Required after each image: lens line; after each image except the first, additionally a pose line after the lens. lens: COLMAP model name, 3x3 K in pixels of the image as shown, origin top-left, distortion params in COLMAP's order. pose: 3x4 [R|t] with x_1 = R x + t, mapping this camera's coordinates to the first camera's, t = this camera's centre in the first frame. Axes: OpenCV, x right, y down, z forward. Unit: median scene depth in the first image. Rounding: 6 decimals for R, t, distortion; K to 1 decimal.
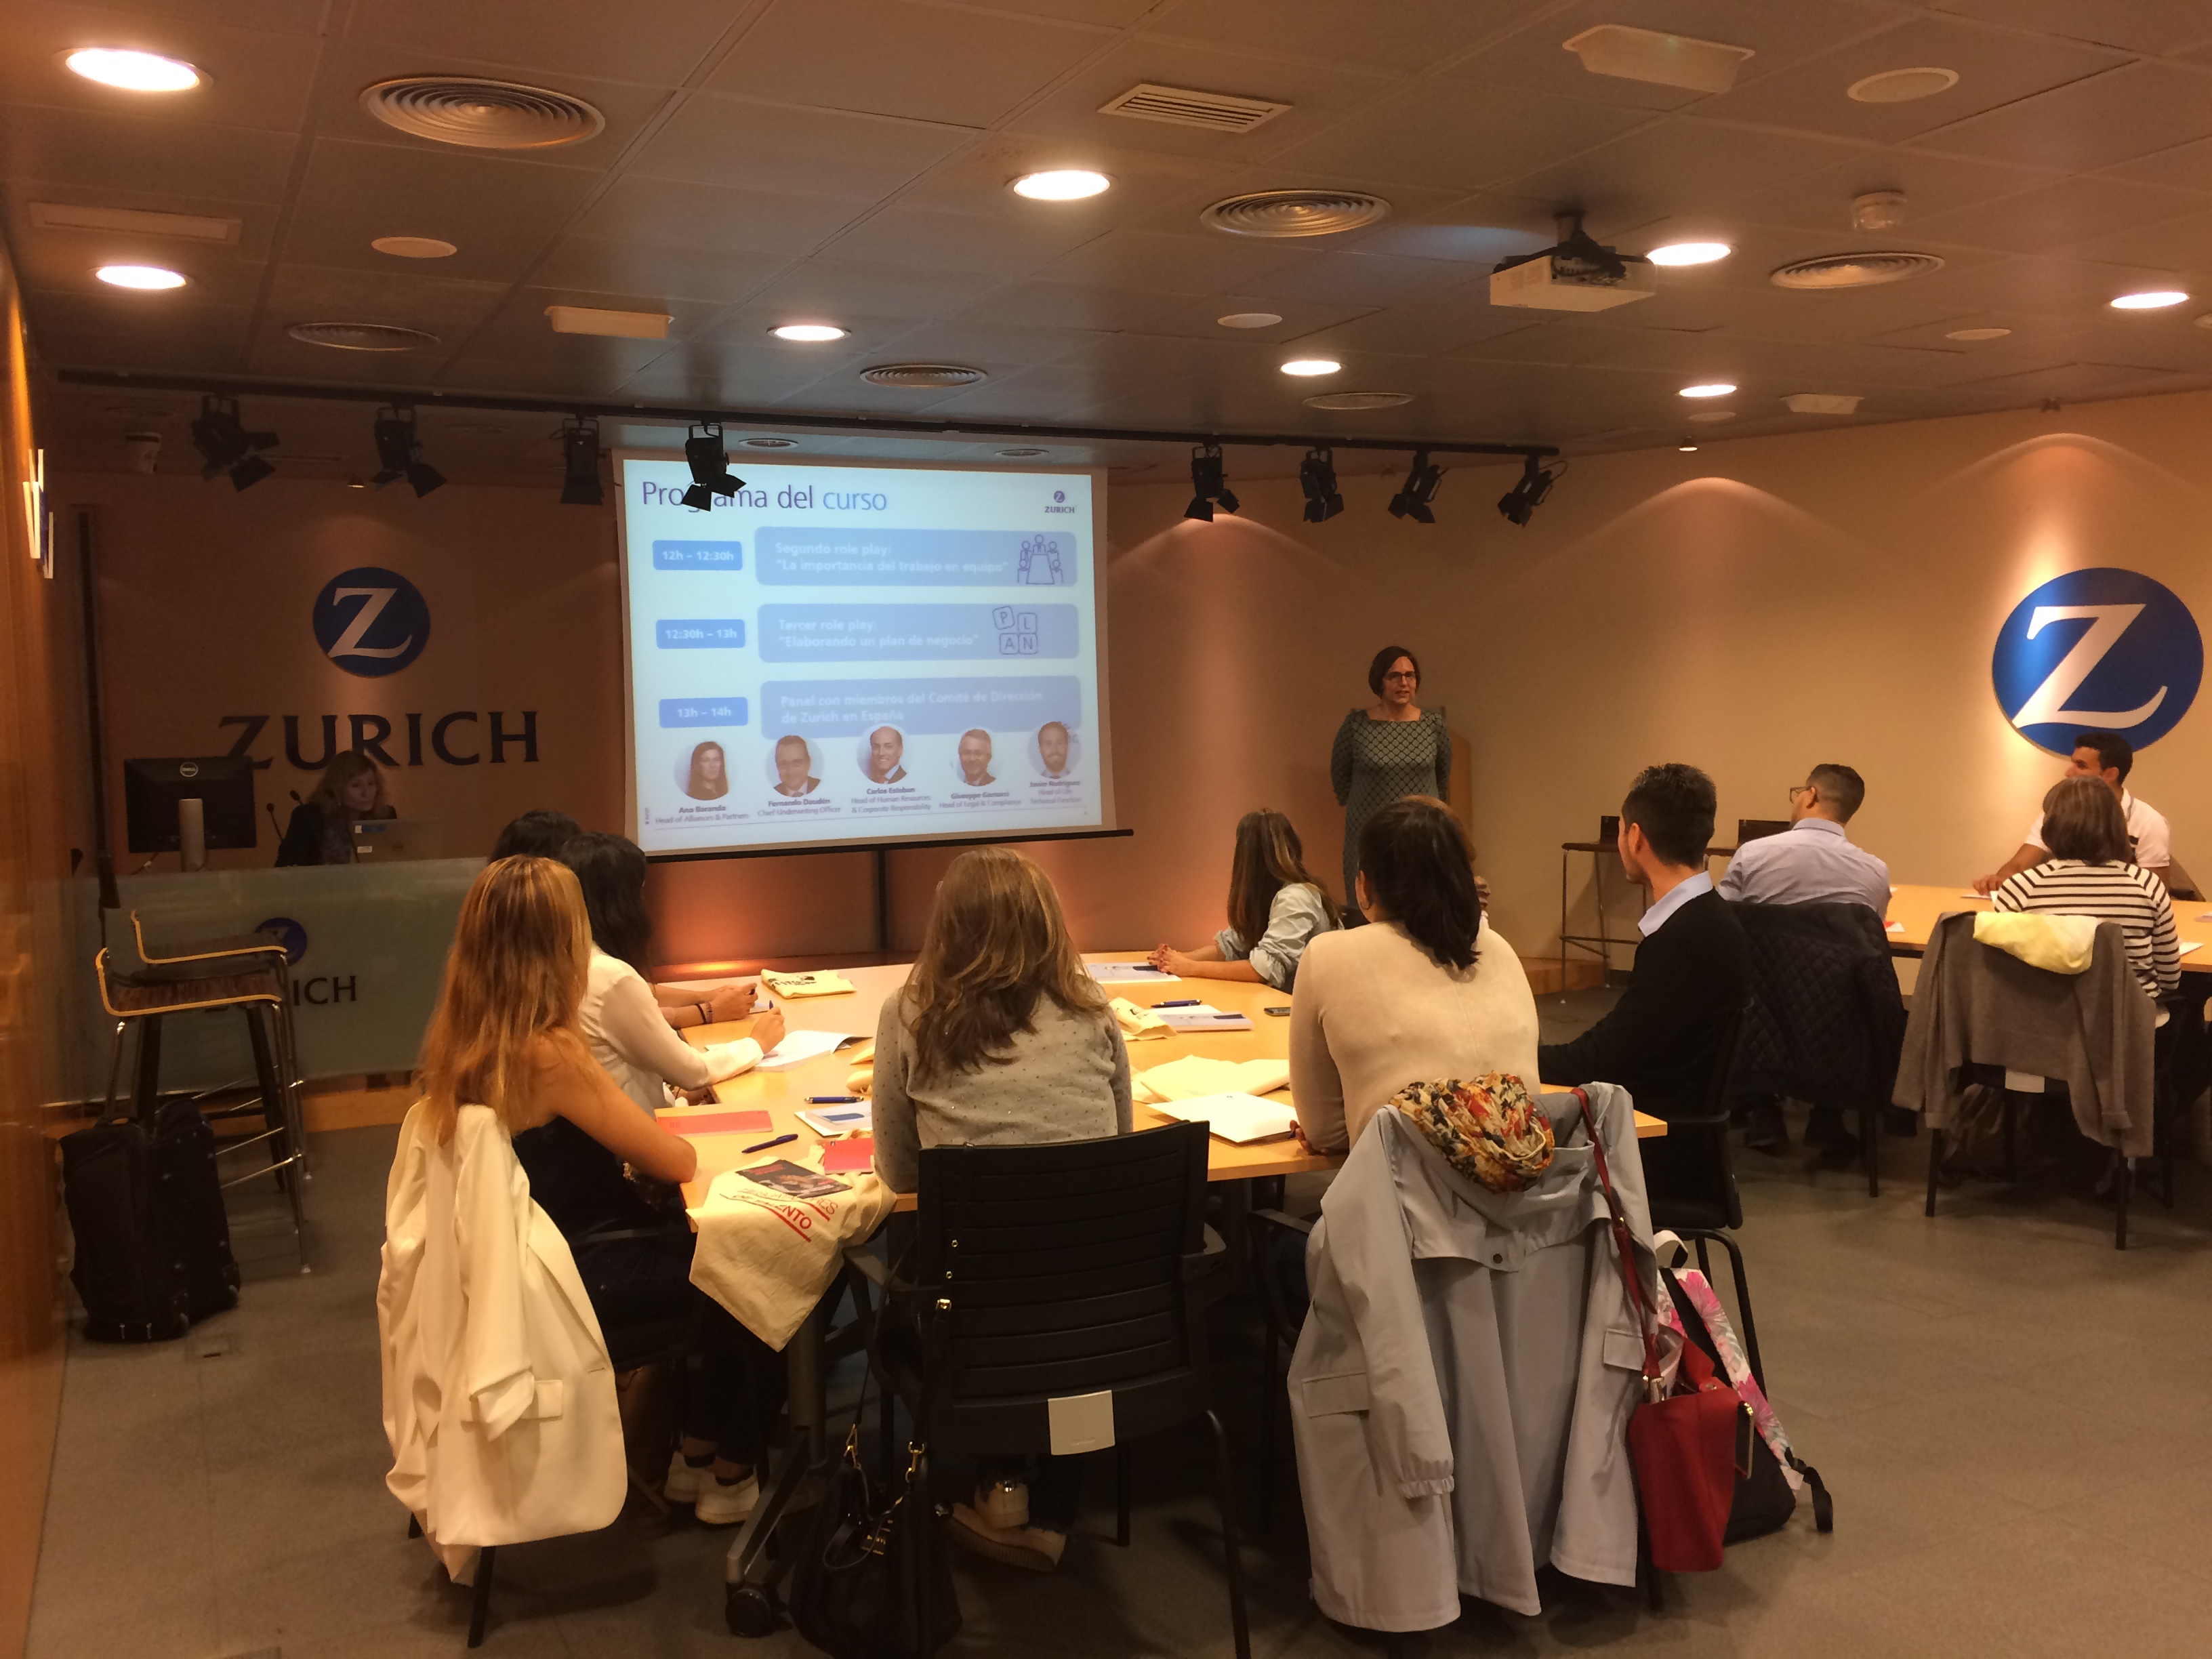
lens RADIAL K [[1883.6, 0, 1102.9], [0, 1883.6, 818.3], [0, 0, 1]] dist [0.089841, -0.120356]
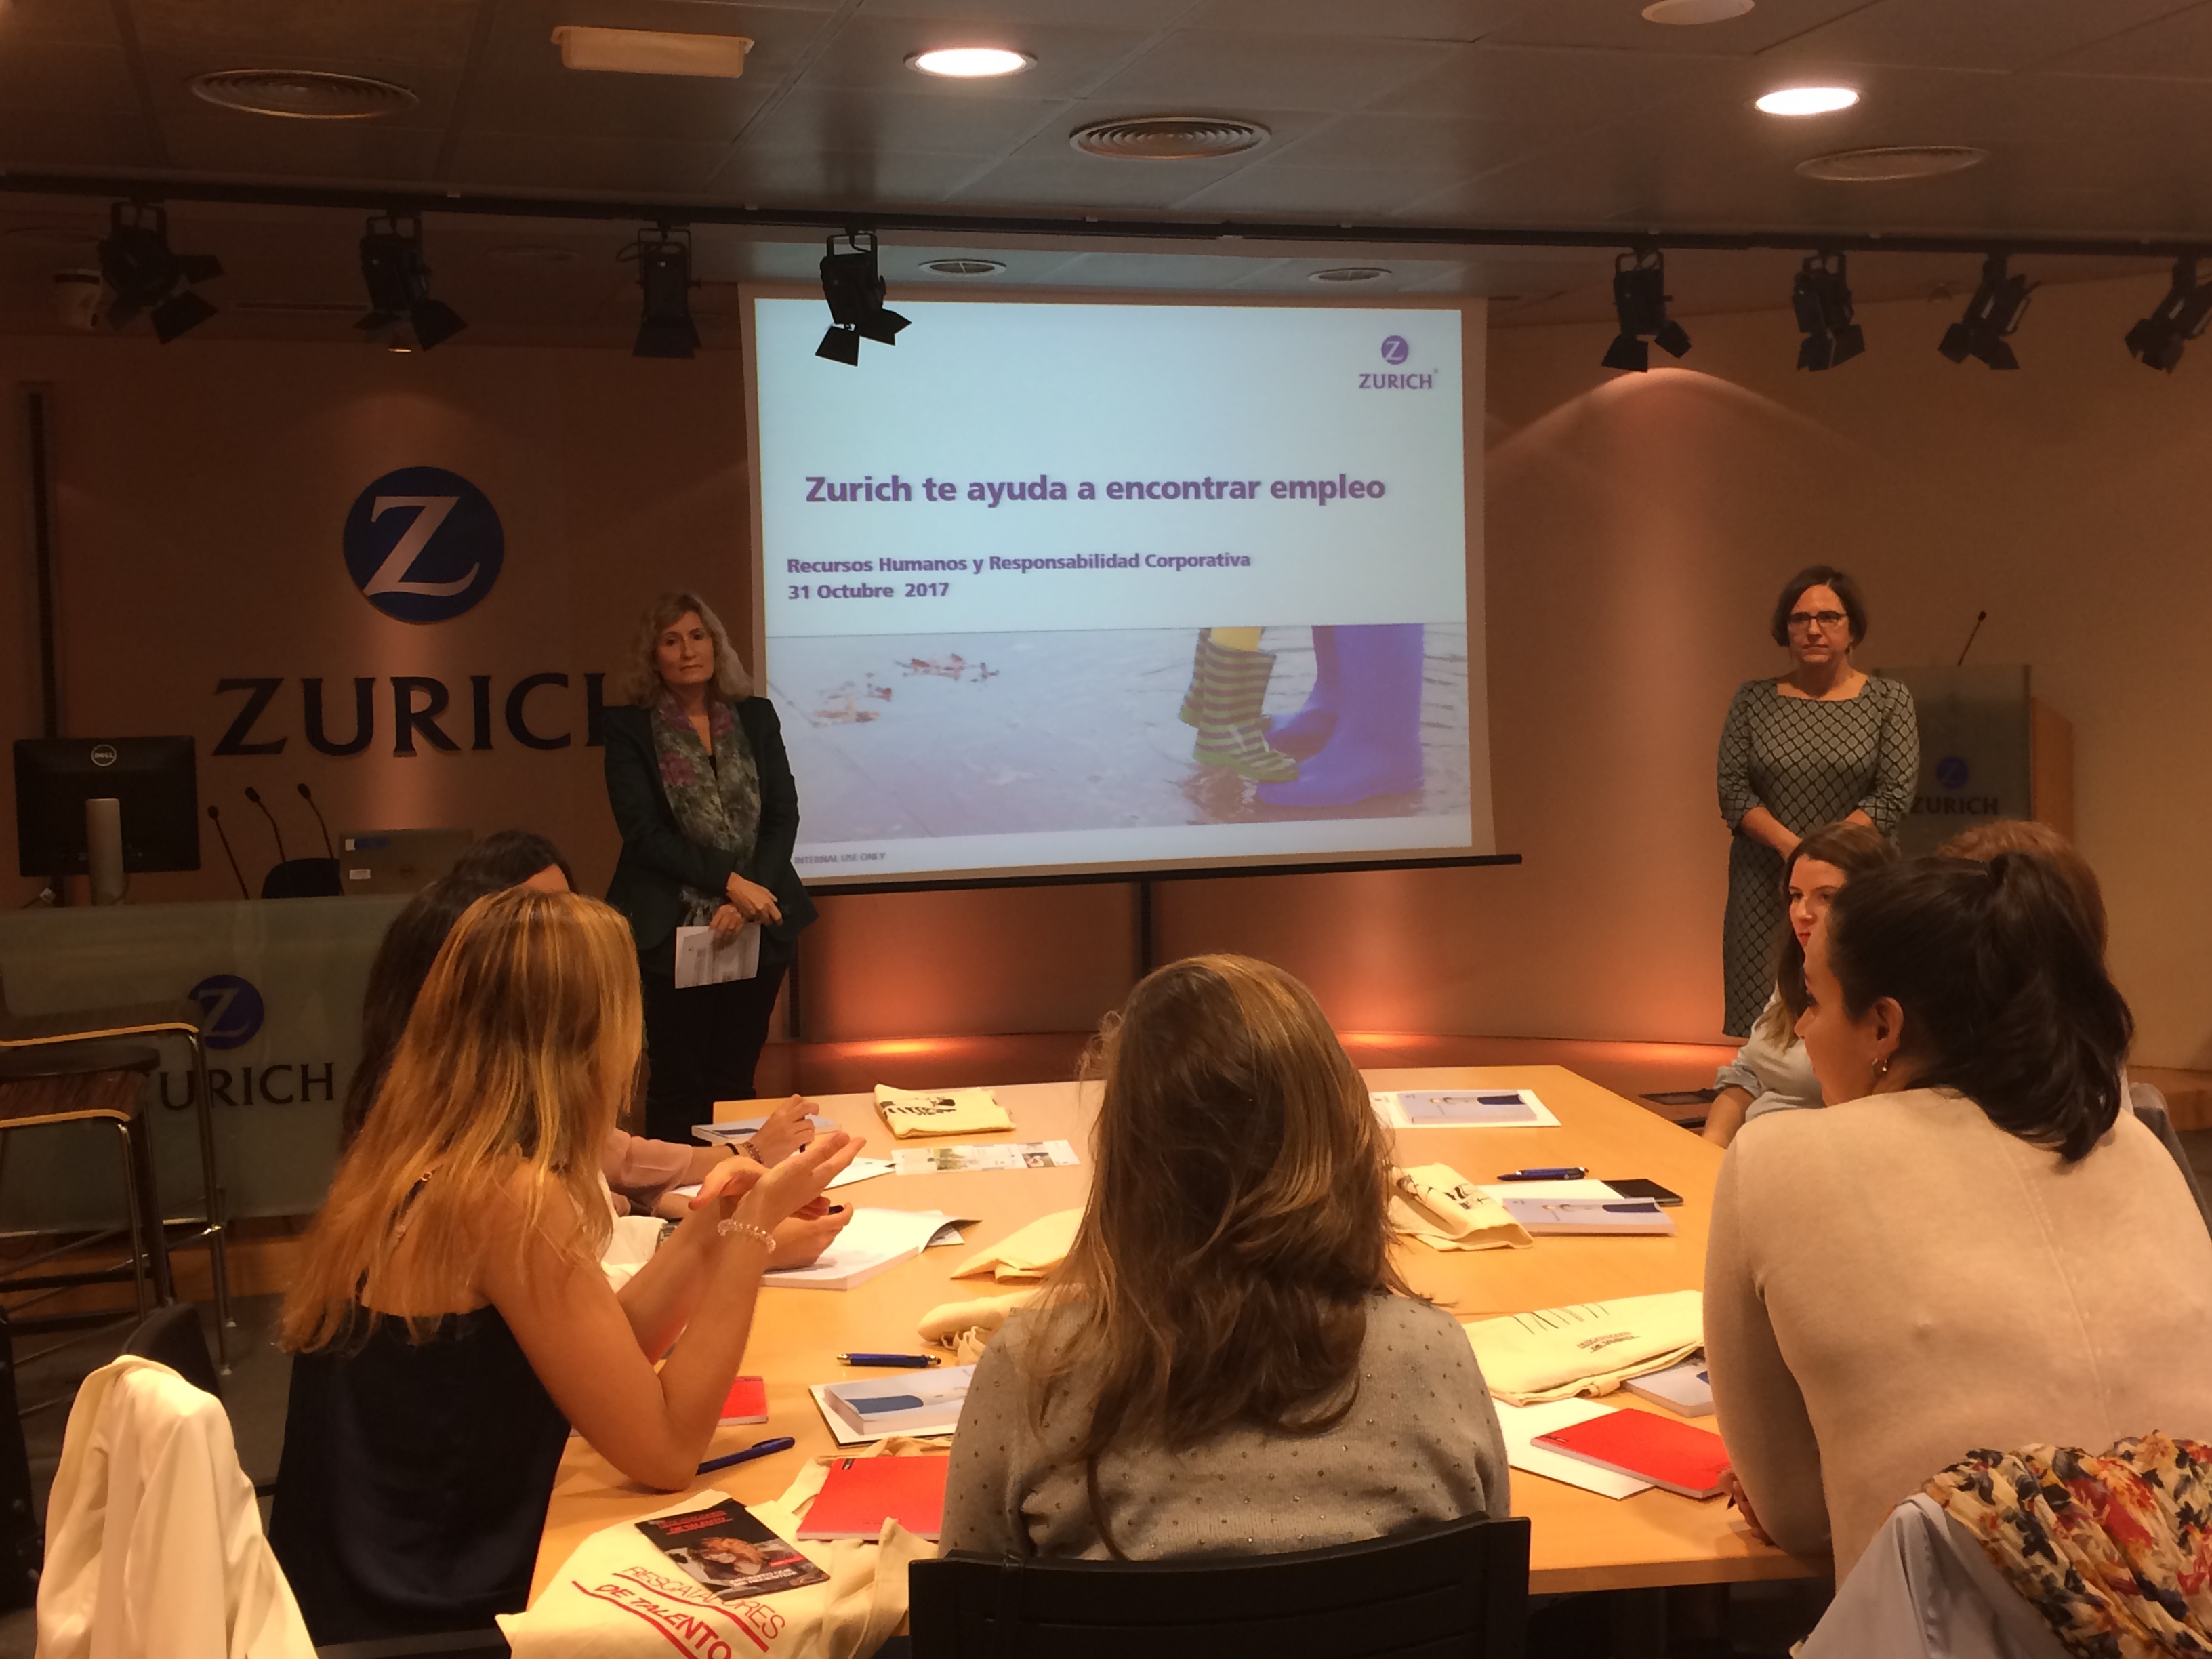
lens RADIAL K [[2564.4, 0, 1100.1], [0, 2564.4, 816.8], [0, 0, 1]] dist [0.095745, -0.130499]
pose [[0.986764, 0.010522, -0.161823, 0.022876], [-0.010876, 0.999940, -0.001303, -0.006318], [0.161799, 0.003046, 0.986819, 0.144630]]
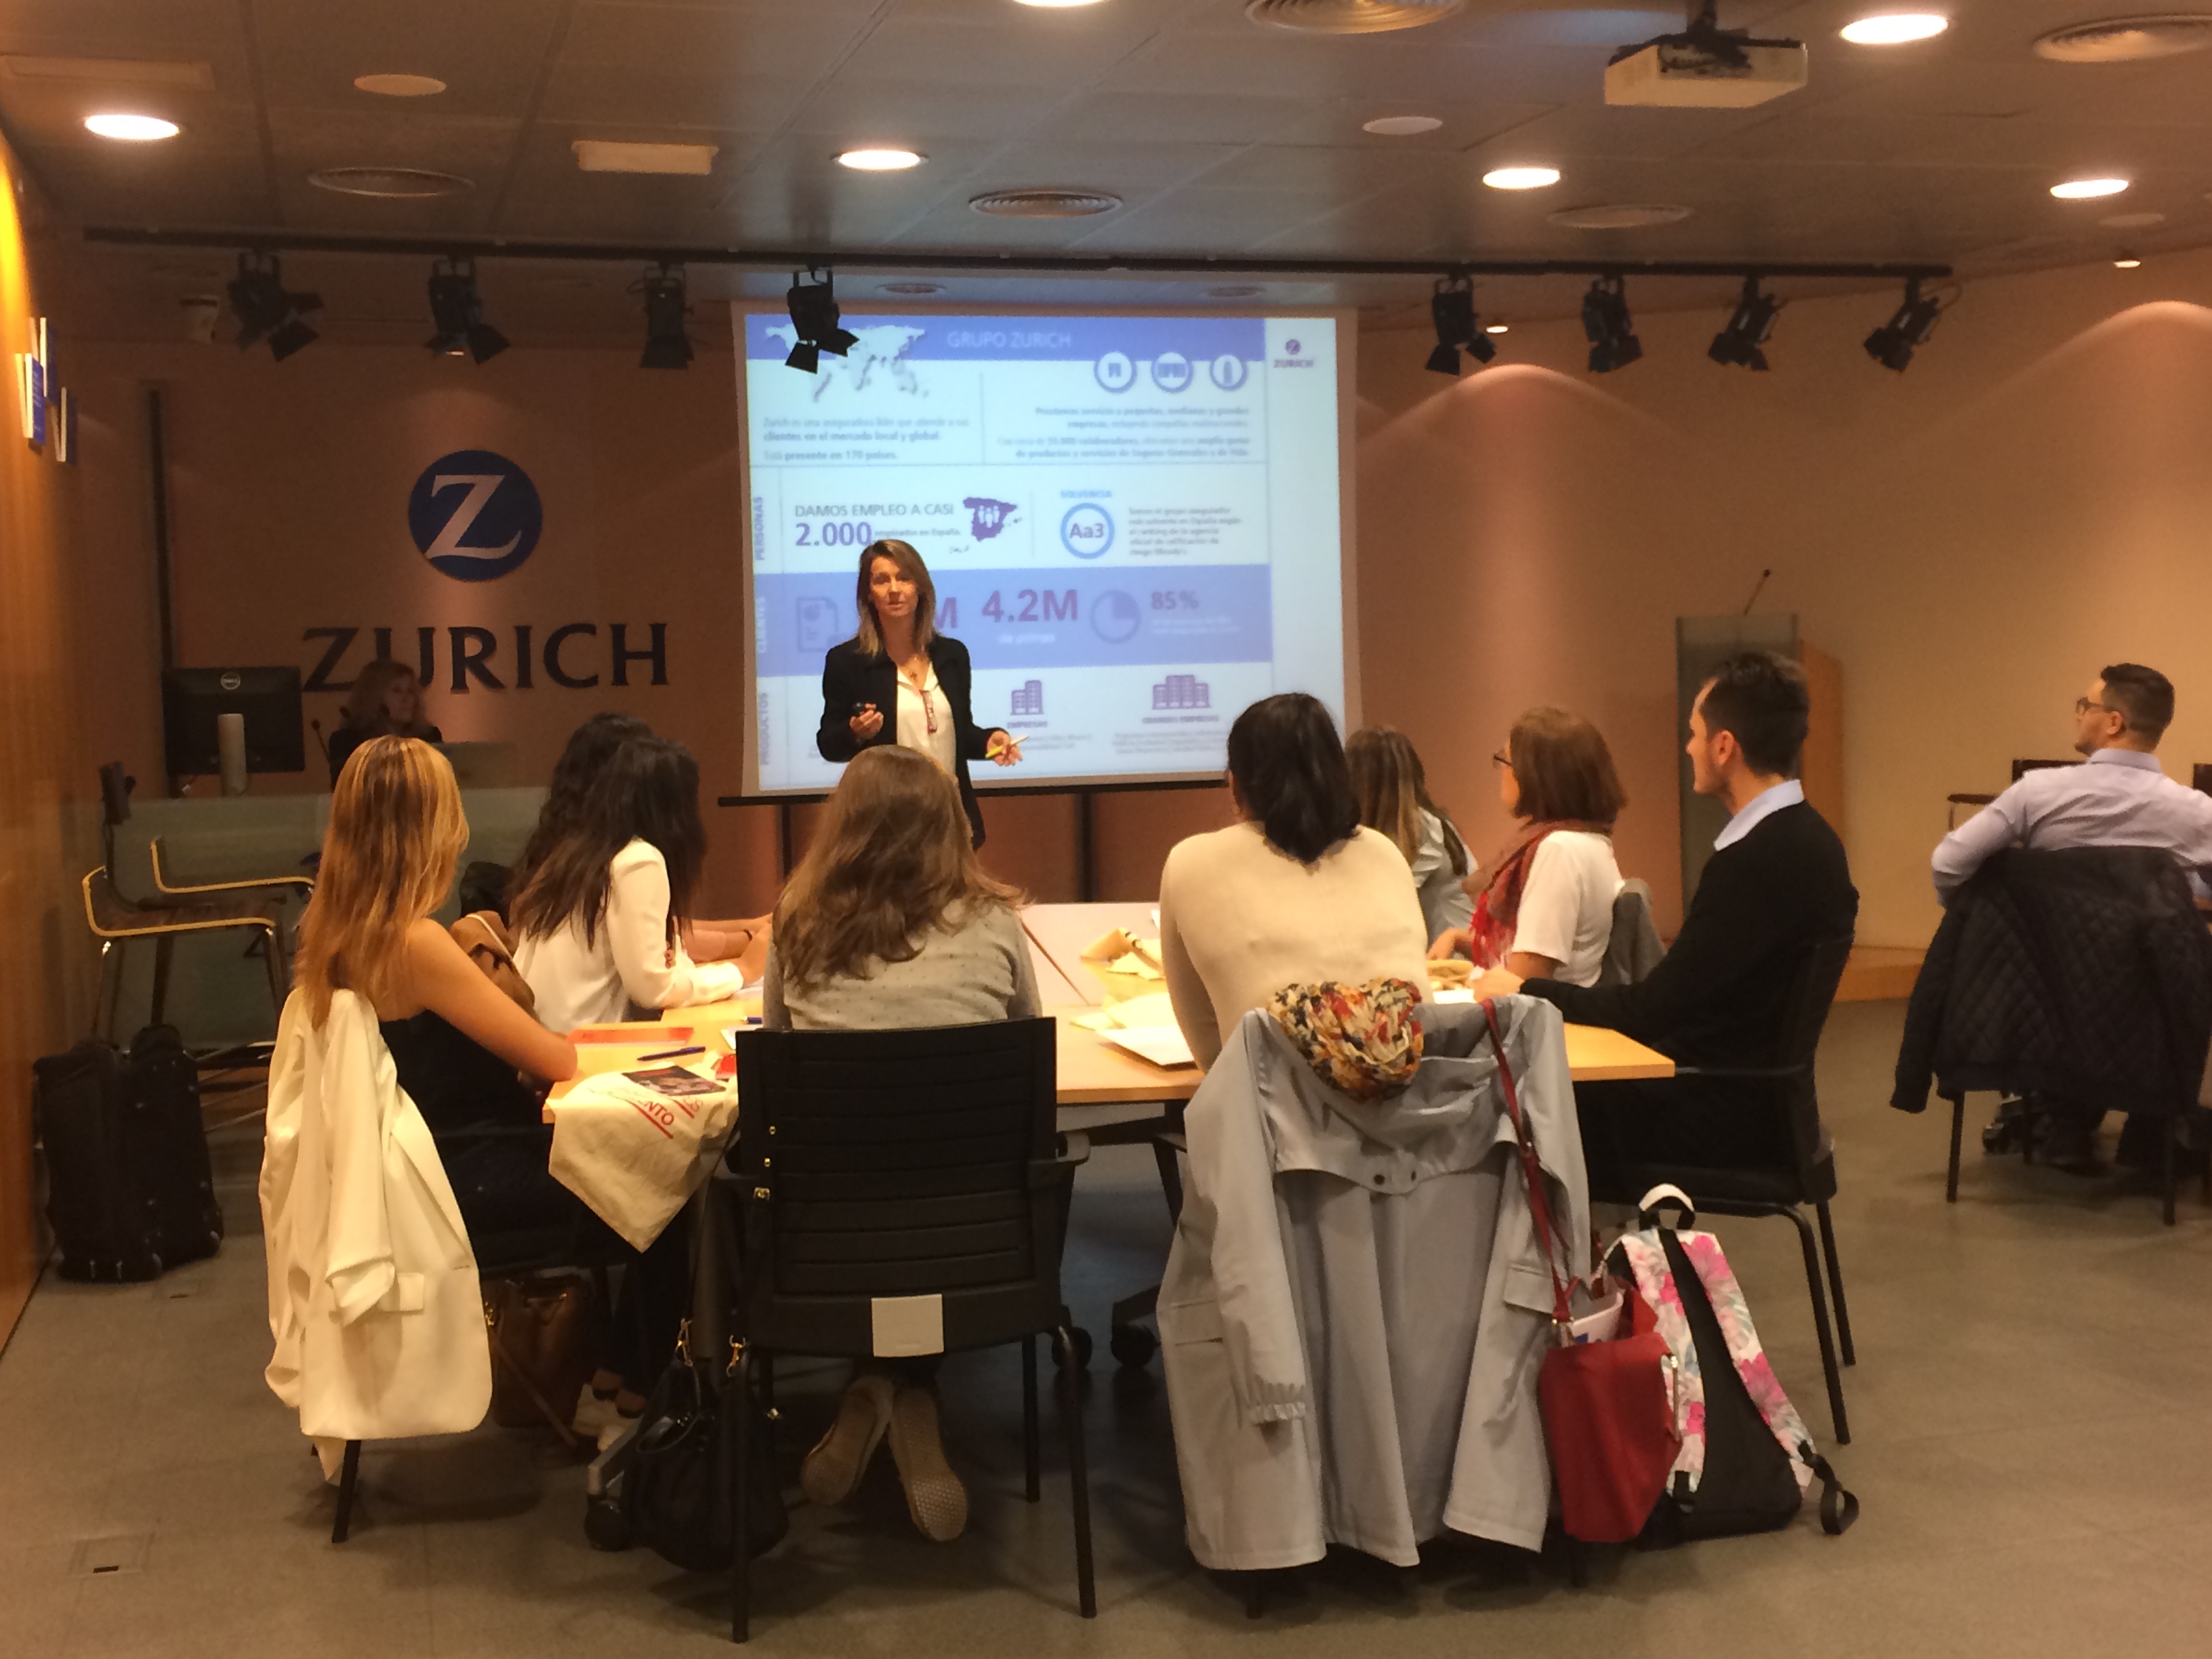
lens RADIAL K [[2599.8, 0, 1102.5], [0, 2599.8, 819.6], [0, 0, 1]] dist [0.064299, -0.018129]
pose [[0.983623, 0.012414, -0.179811, 0.132486], [-0.010675, 0.999886, 0.010637, 0.021127], [0.179923, -0.008543, 0.983644, -0.110459]]
